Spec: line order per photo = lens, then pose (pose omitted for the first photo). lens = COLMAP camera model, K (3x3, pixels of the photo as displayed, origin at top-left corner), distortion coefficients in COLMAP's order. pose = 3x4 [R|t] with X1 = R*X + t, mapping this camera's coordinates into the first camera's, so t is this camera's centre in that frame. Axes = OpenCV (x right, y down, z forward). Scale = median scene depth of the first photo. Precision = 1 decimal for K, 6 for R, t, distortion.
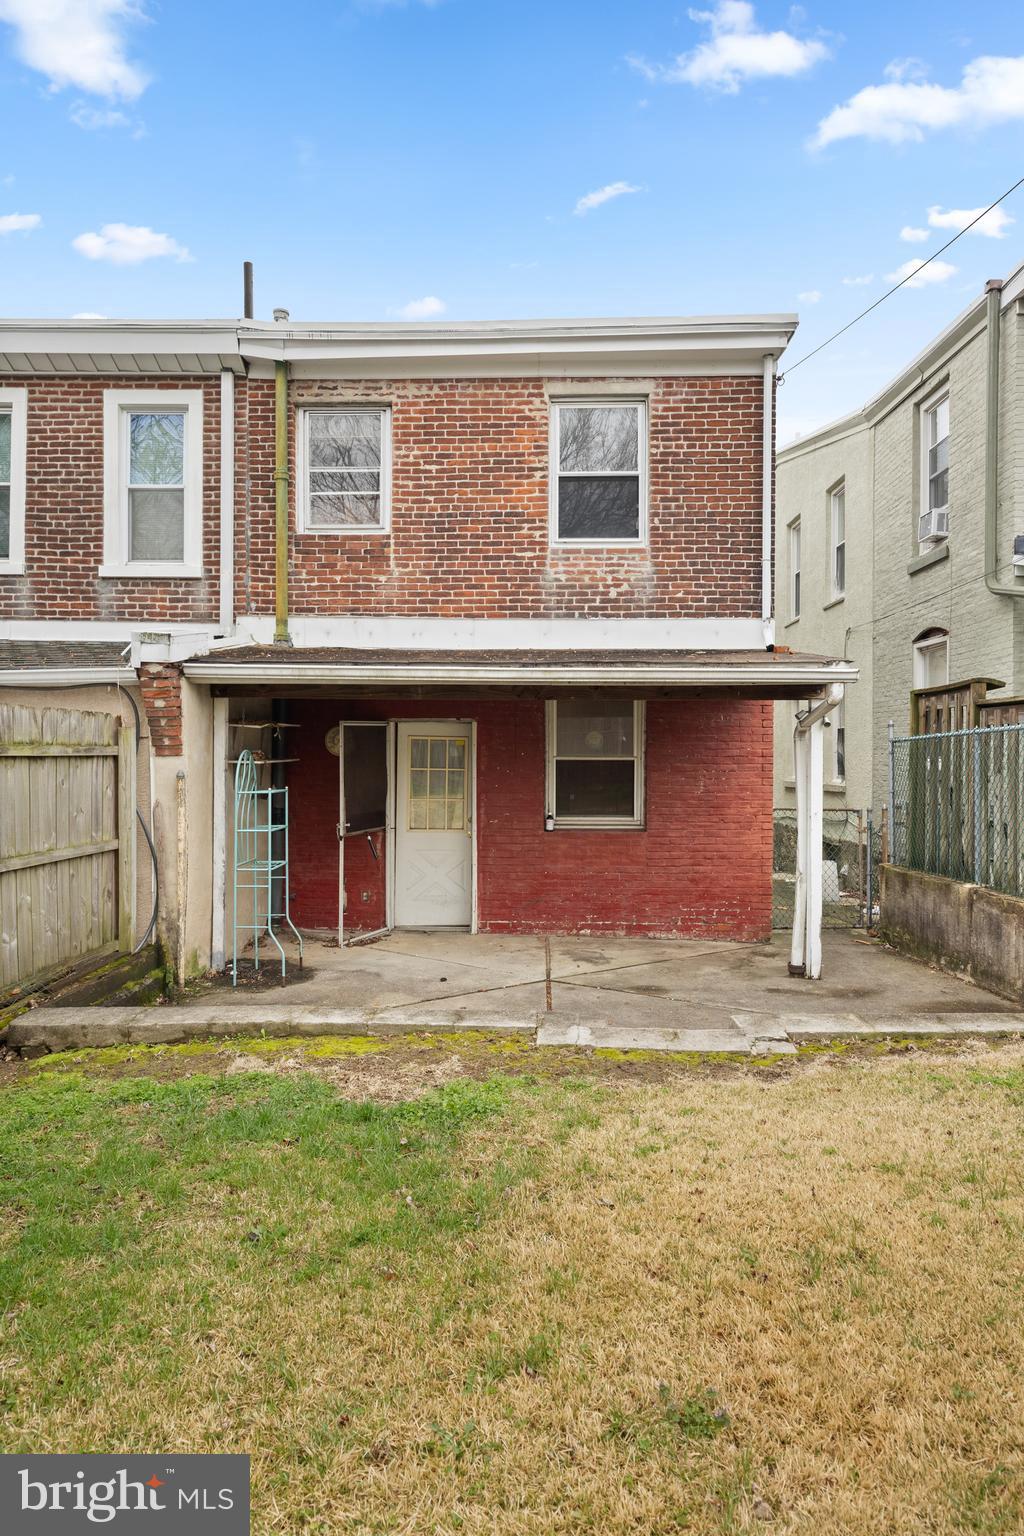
lens RADIAL K [[969.4, 0, 515.8], [0, 969.4, 770.0], [0, 0, 1]] dist [0.010996, -0.005010]
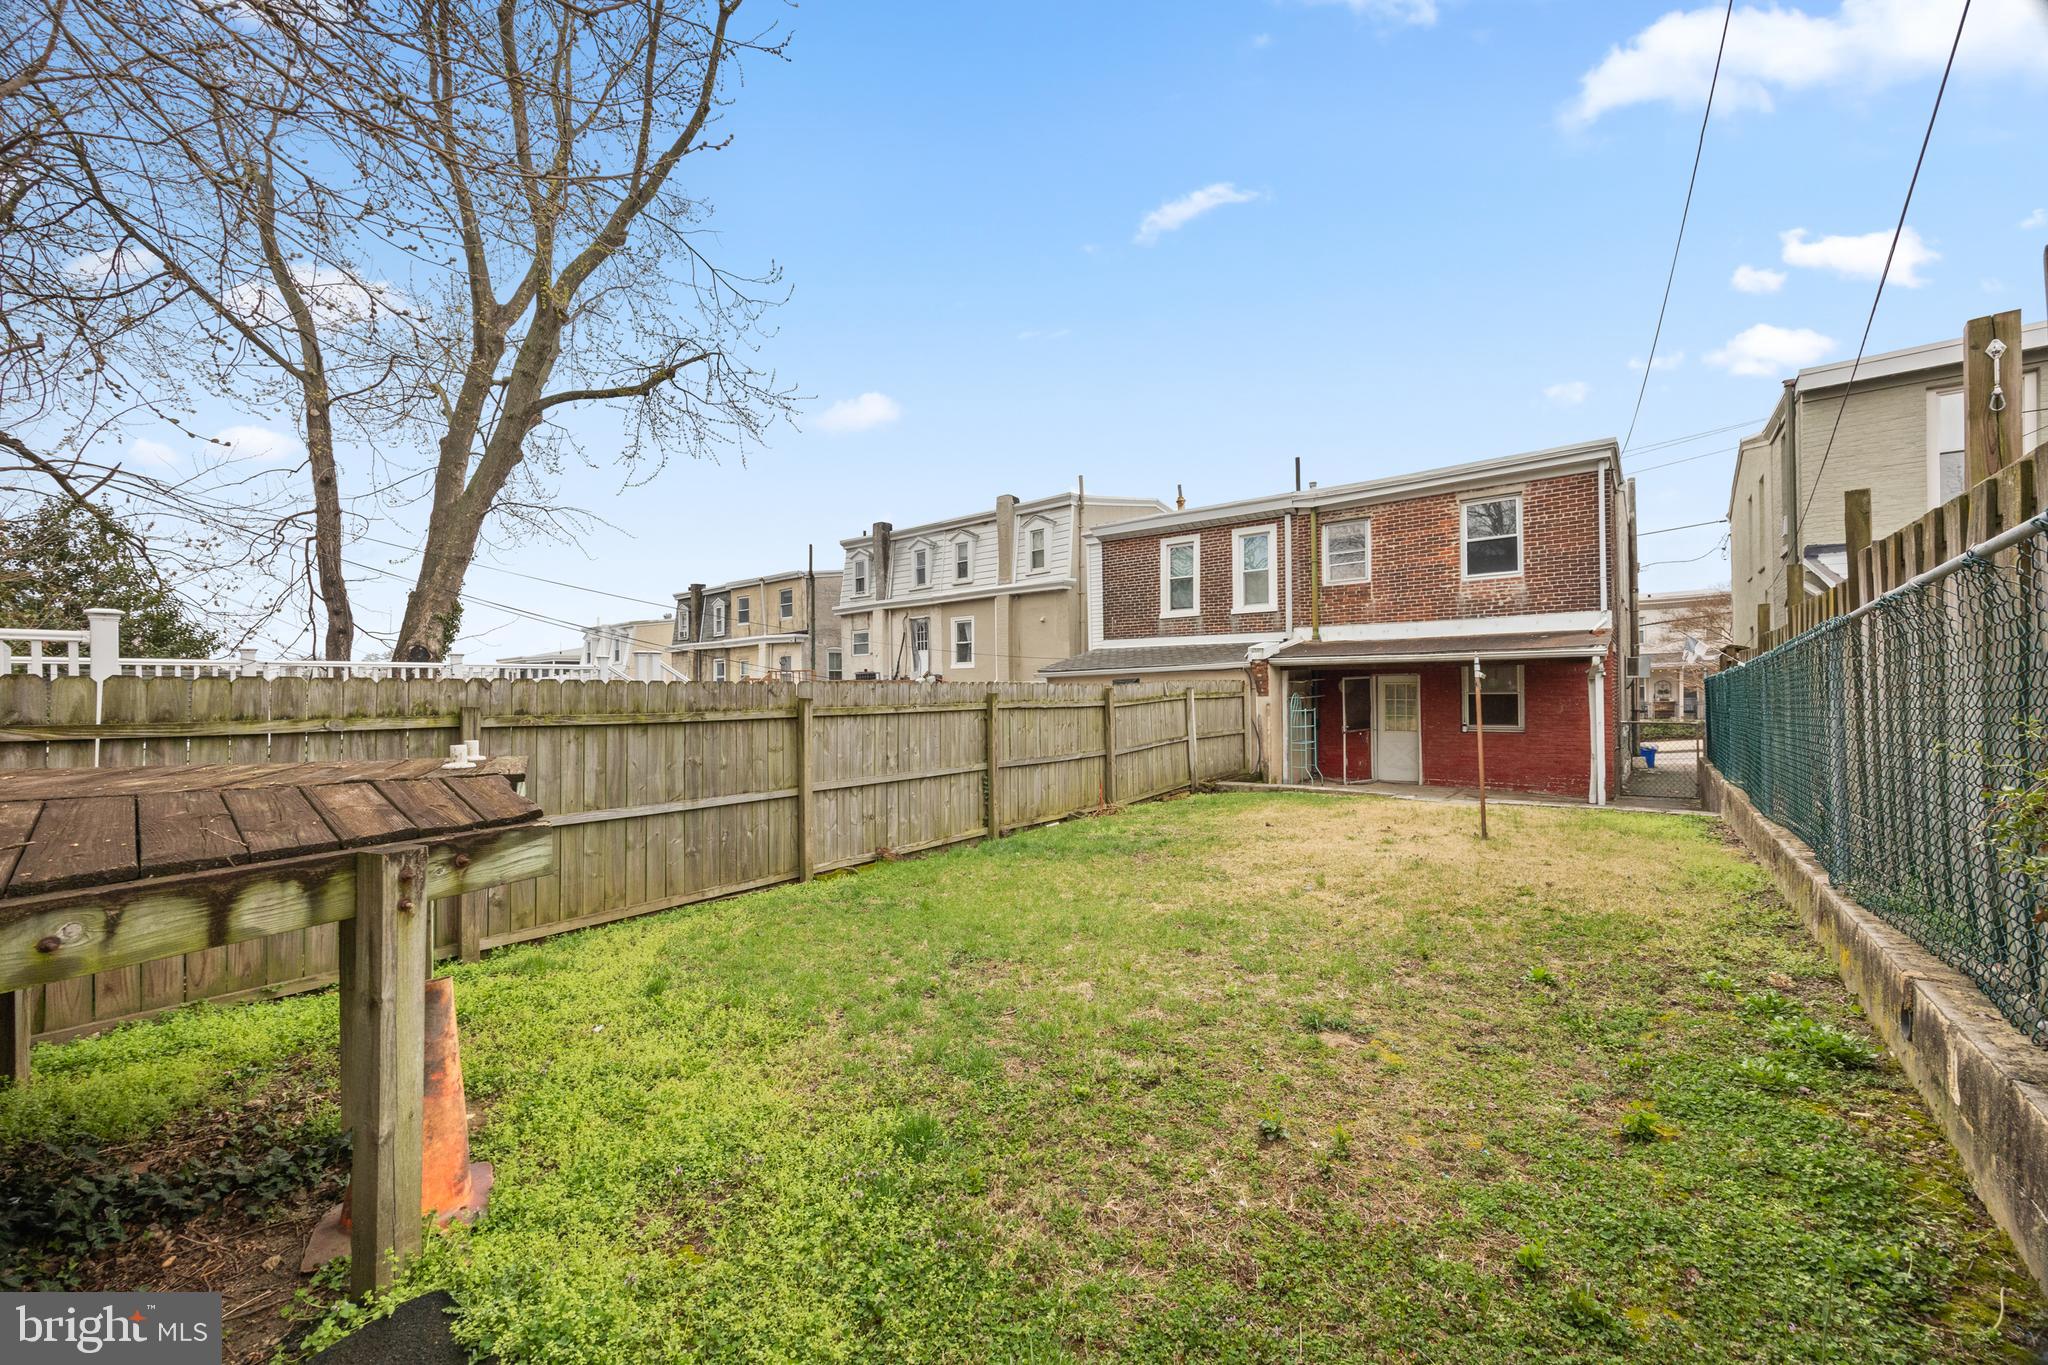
lens RADIAL K [[809.3, 0, 1020.1], [0, 809.3, 682.2], [0, 0, 1]] dist [-0.001663, -0.000058]
pose [[0.804917, -0.019129, -0.593079, 0.274890], [0.008691, 0.999753, -0.020450, -0.009948], [0.593323, 0.011306, 0.804885, -0.769991]]
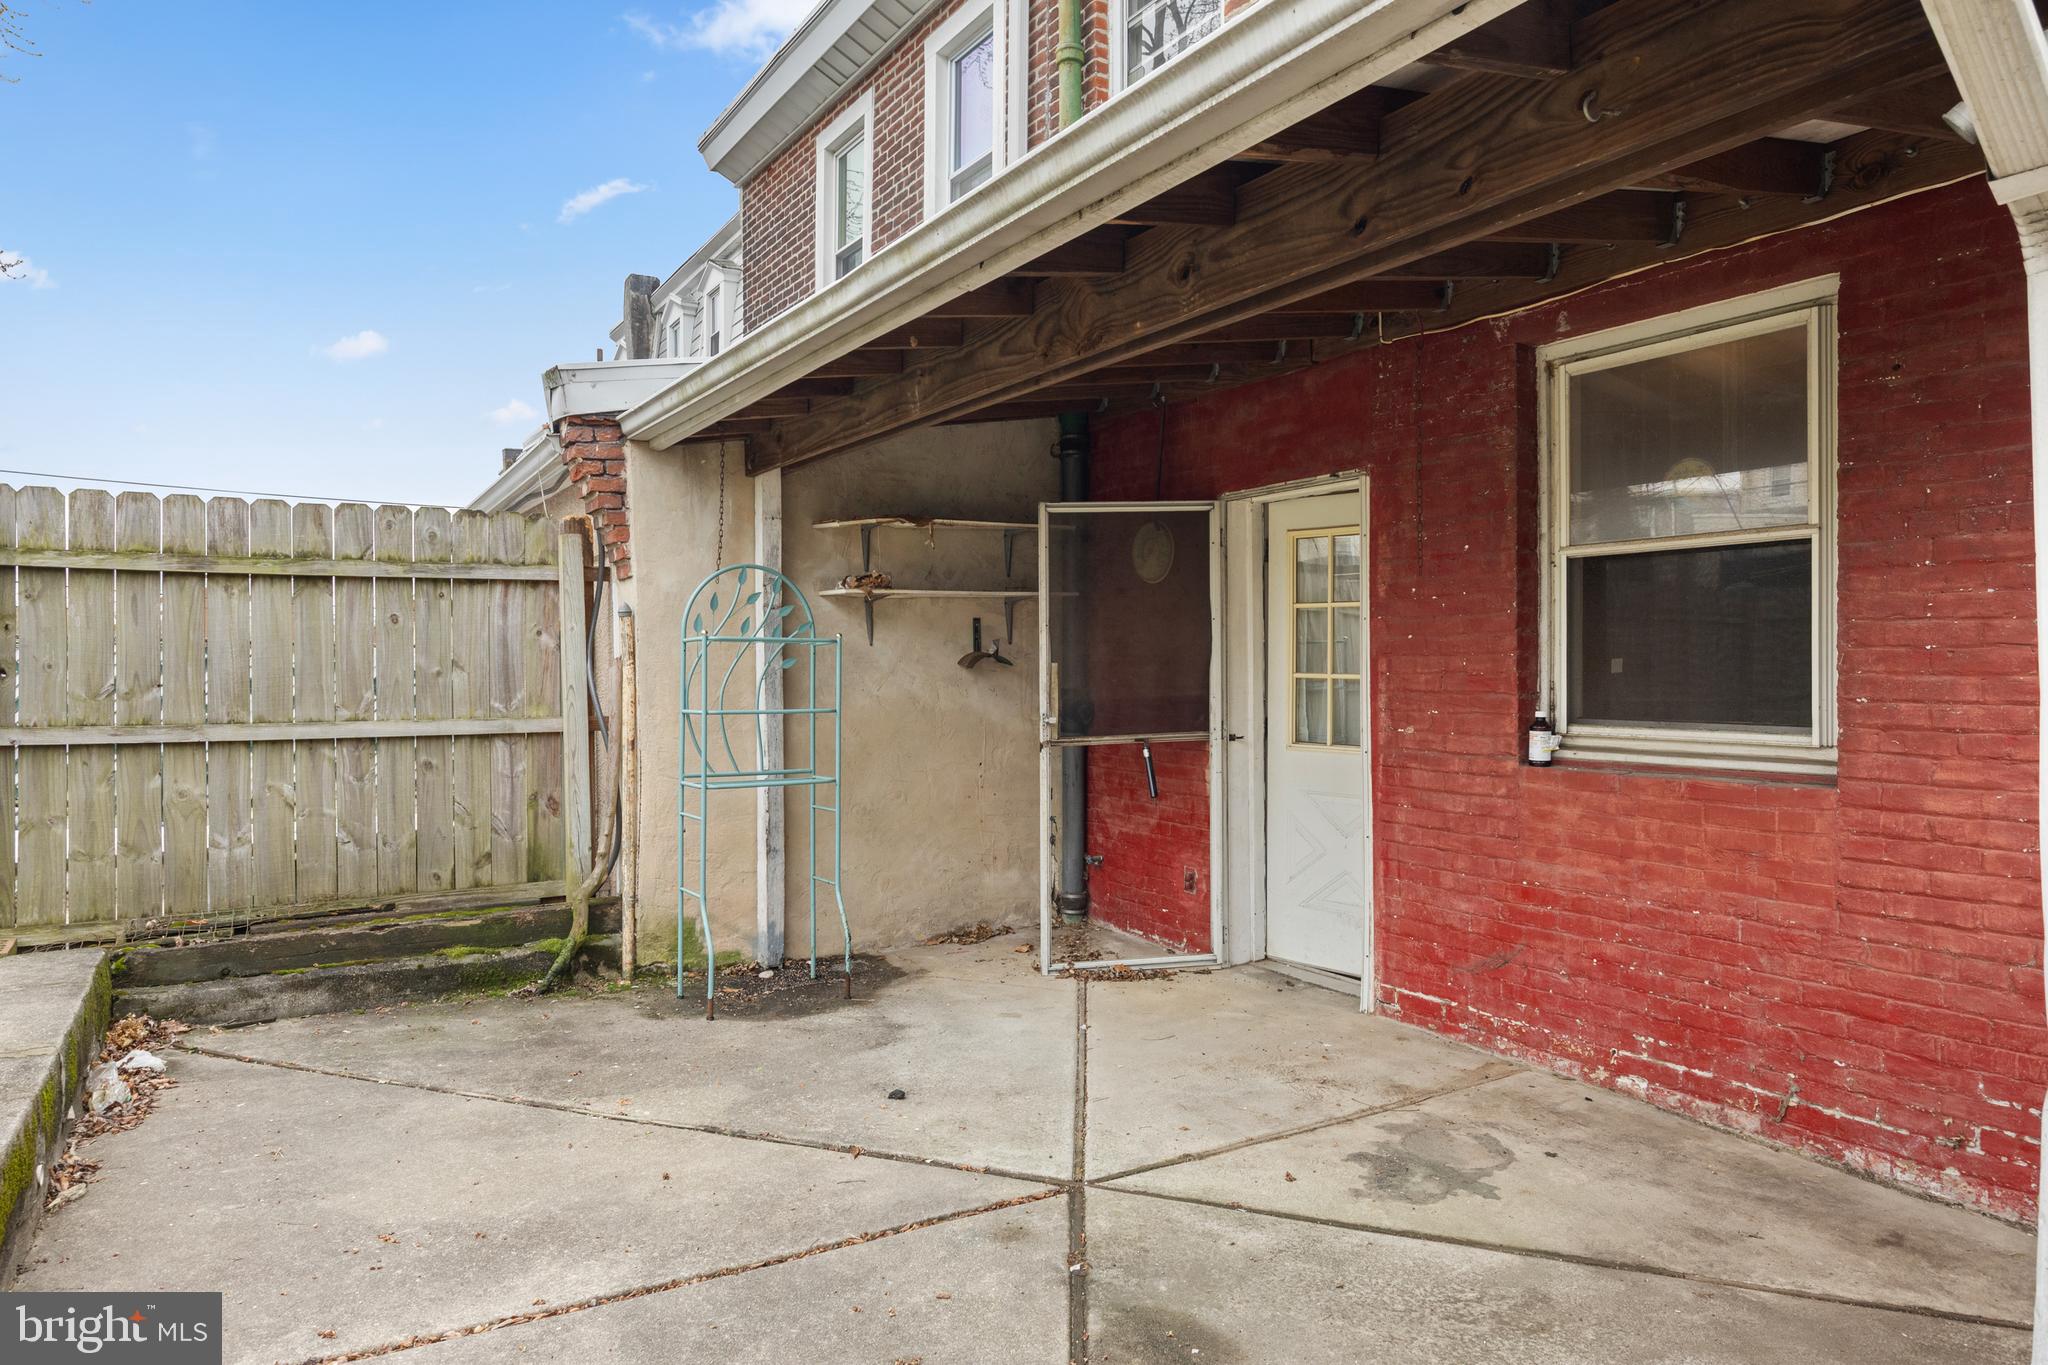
lens RADIAL K [[1257.4, 0, 1028.7], [0, 1257.4, 672.9], [0, 0, 1]] dist [-0.018096, -0.000182]
pose [[0.534454, 0.000858, -0.845197, 0.317151], [-0.005601, 0.999981, -0.002526, 0.032995], [0.845179, 0.006084, 0.534448, 0.613170]]
